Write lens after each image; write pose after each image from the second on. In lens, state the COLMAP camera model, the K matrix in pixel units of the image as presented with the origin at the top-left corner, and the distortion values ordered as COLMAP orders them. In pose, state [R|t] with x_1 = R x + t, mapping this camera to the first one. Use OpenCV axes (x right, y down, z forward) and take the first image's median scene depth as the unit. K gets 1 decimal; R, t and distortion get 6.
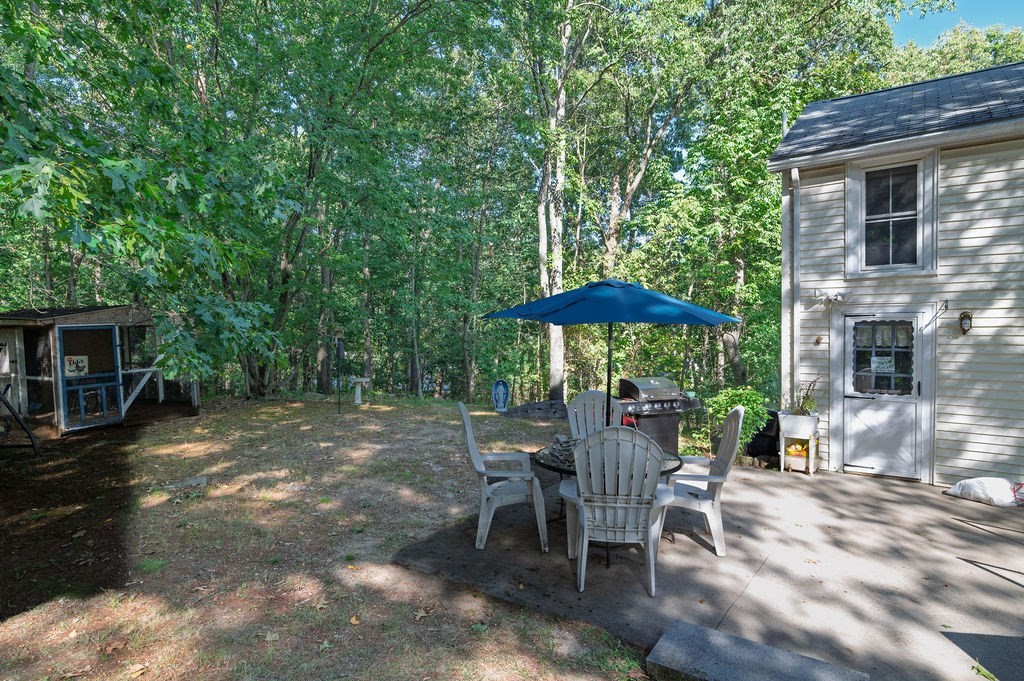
lens RADIAL K [[582.5, 0, 512.0], [0, 582.5, 340.5], [0, 0, 1]] dist [0.020726, 0.000448]
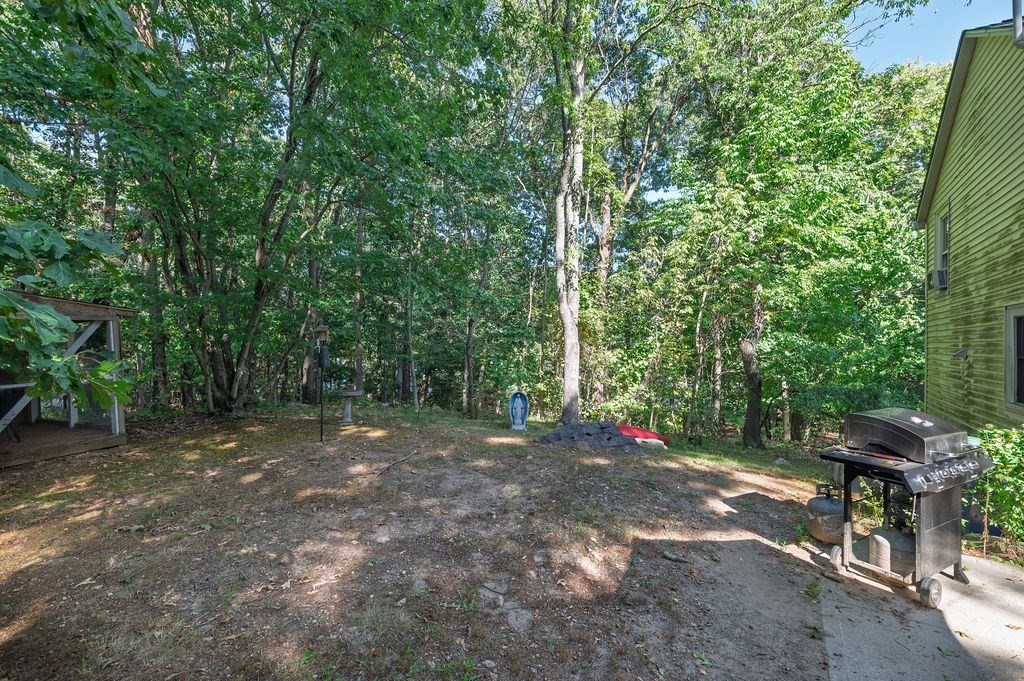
lens RADIAL K [[466.7, 0, 512.0], [0, 466.7, 340.5], [0, 0, 1]] dist [0.028767, -0.000347]
pose [[0.997019, 0.007050, 0.076837, -0.075498], [-0.005676, 0.999820, -0.018082, 0.003565], [-0.076951, 0.017592, 0.996880, 0.287908]]
